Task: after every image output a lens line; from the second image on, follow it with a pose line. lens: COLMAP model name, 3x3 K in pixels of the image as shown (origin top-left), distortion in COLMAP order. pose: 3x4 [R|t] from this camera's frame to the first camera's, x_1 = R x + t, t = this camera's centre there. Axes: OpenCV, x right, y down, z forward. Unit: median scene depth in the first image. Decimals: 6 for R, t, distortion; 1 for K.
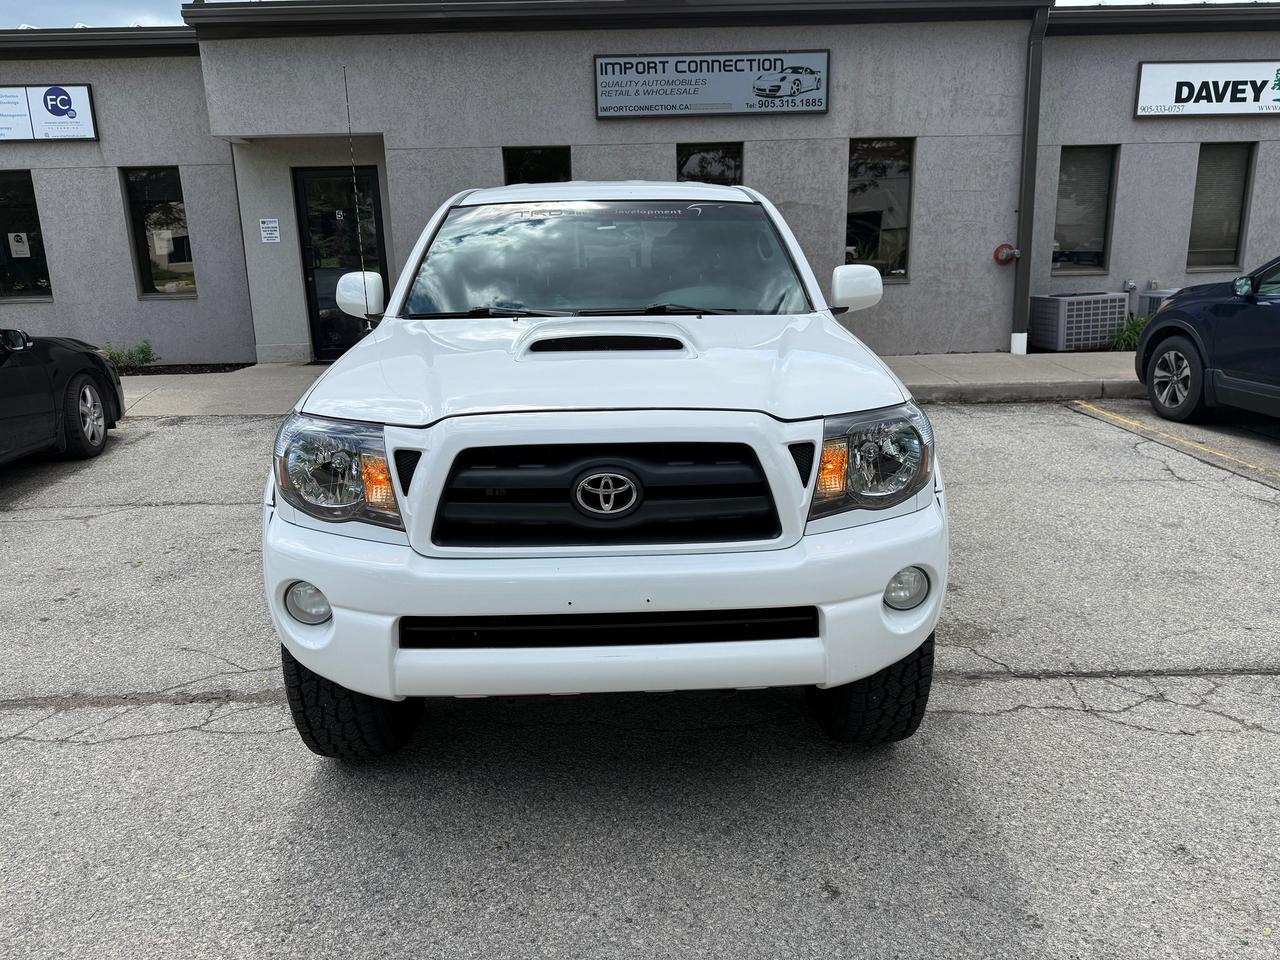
lens RADIAL K [[904.5, 0, 644.1], [0, 904.5, 484.9], [0, 0, 1]] dist [-0.001363, -0.004044]
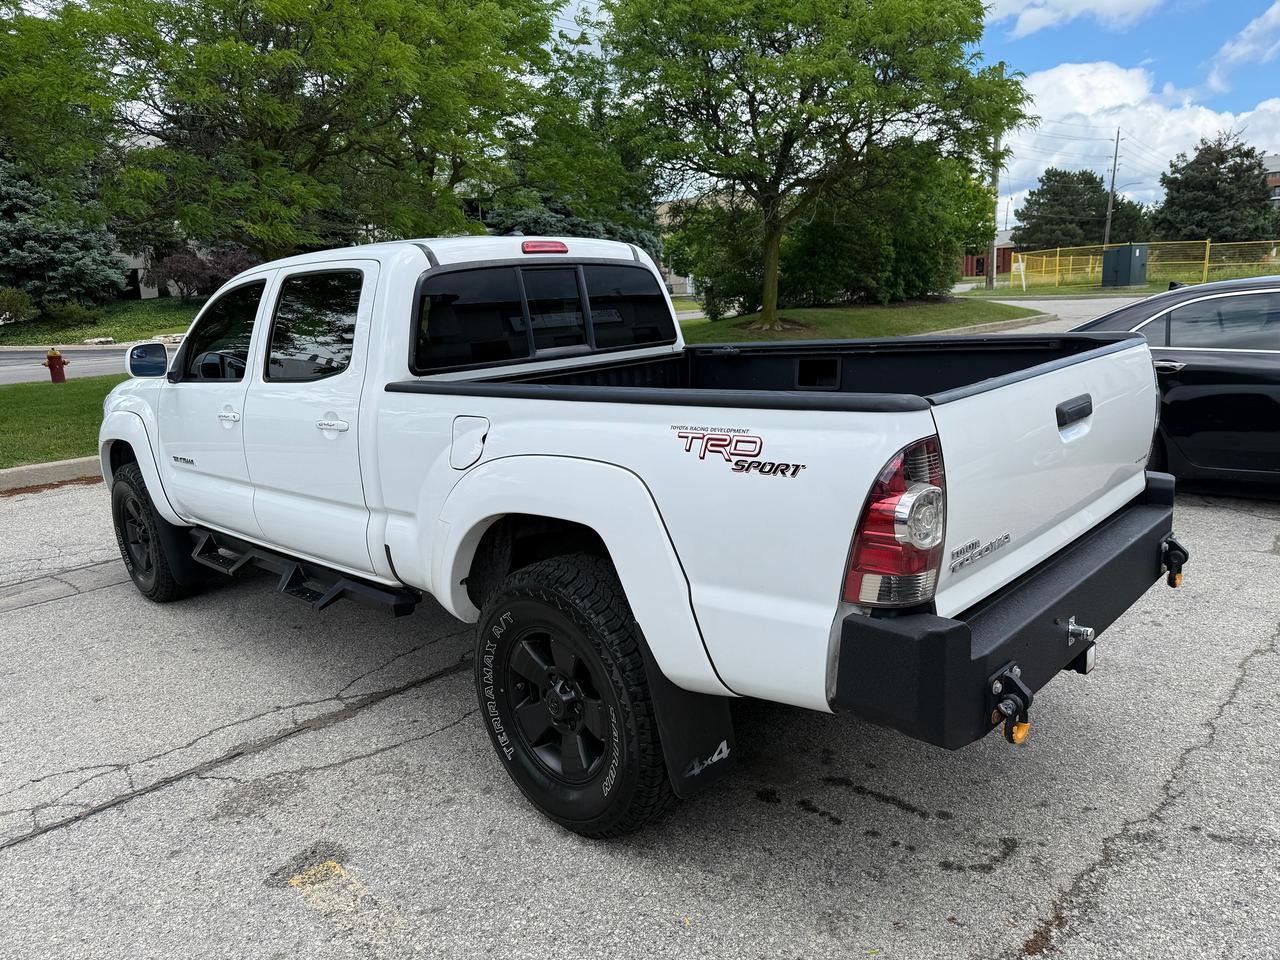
lens RADIAL K [[902.3, 0, 640.0], [0, 902.3, 480.0], [0, 0, 1]] dist [0.002502, -0.008228]
pose [[-0.702592, 0.198613, -0.683314, 0.236693], [-0.109446, 0.918672, 0.379556, -0.173777], [0.703126, 0.341459, -0.623714, 0.646232]]
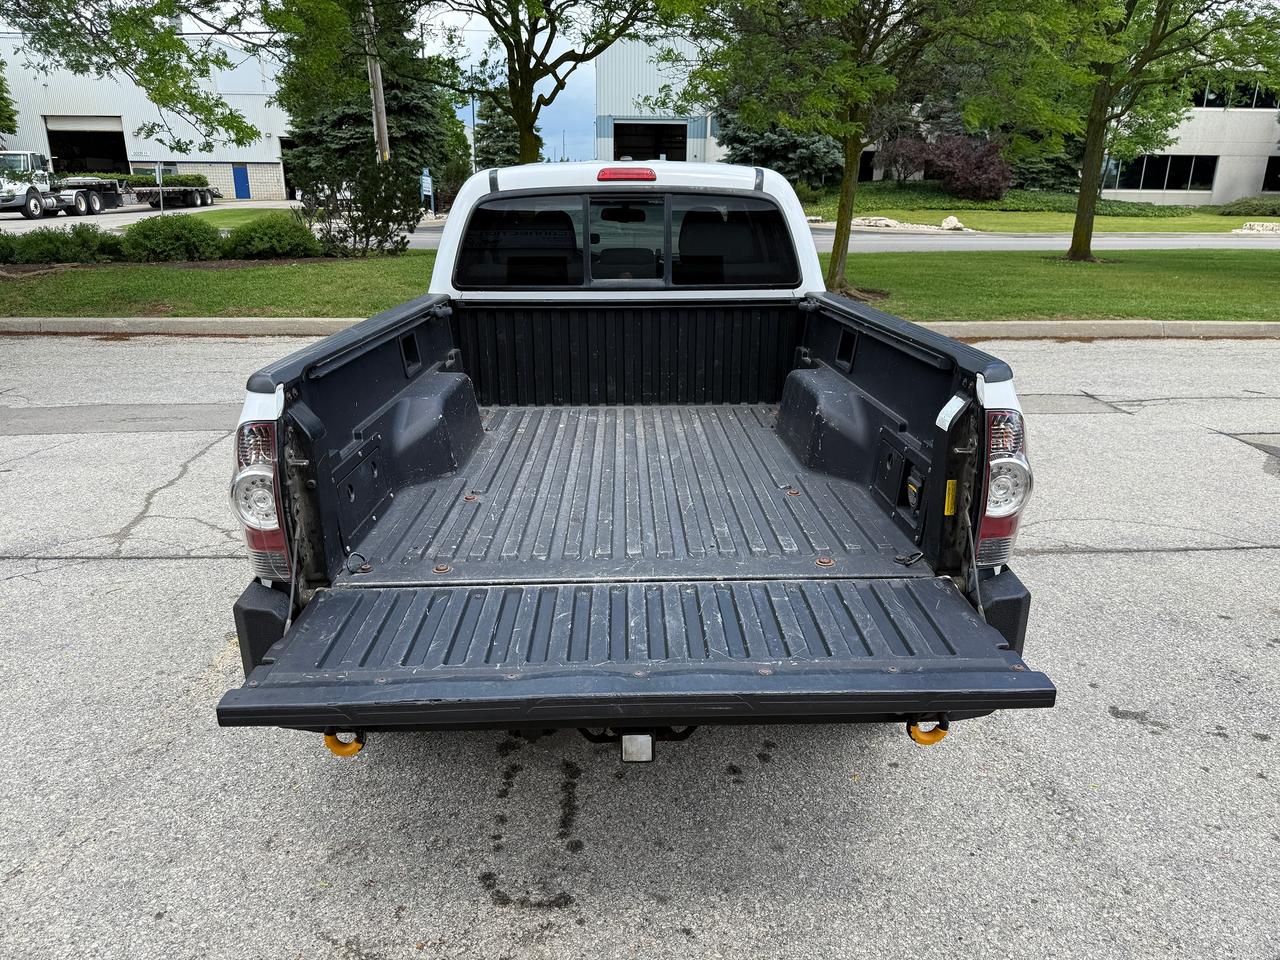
lens RADIAL K [[903.1, 0, 649.9], [0, 903.1, 481.5], [0, 0, 1]] dist [0.005985, -0.002593]
pose [[-0.999855, 0.015843, -0.006312, -0.022817], [0.010187, 0.851662, 0.523992, -0.204352], [0.013678, 0.523851, -0.851700, 0.738171]]
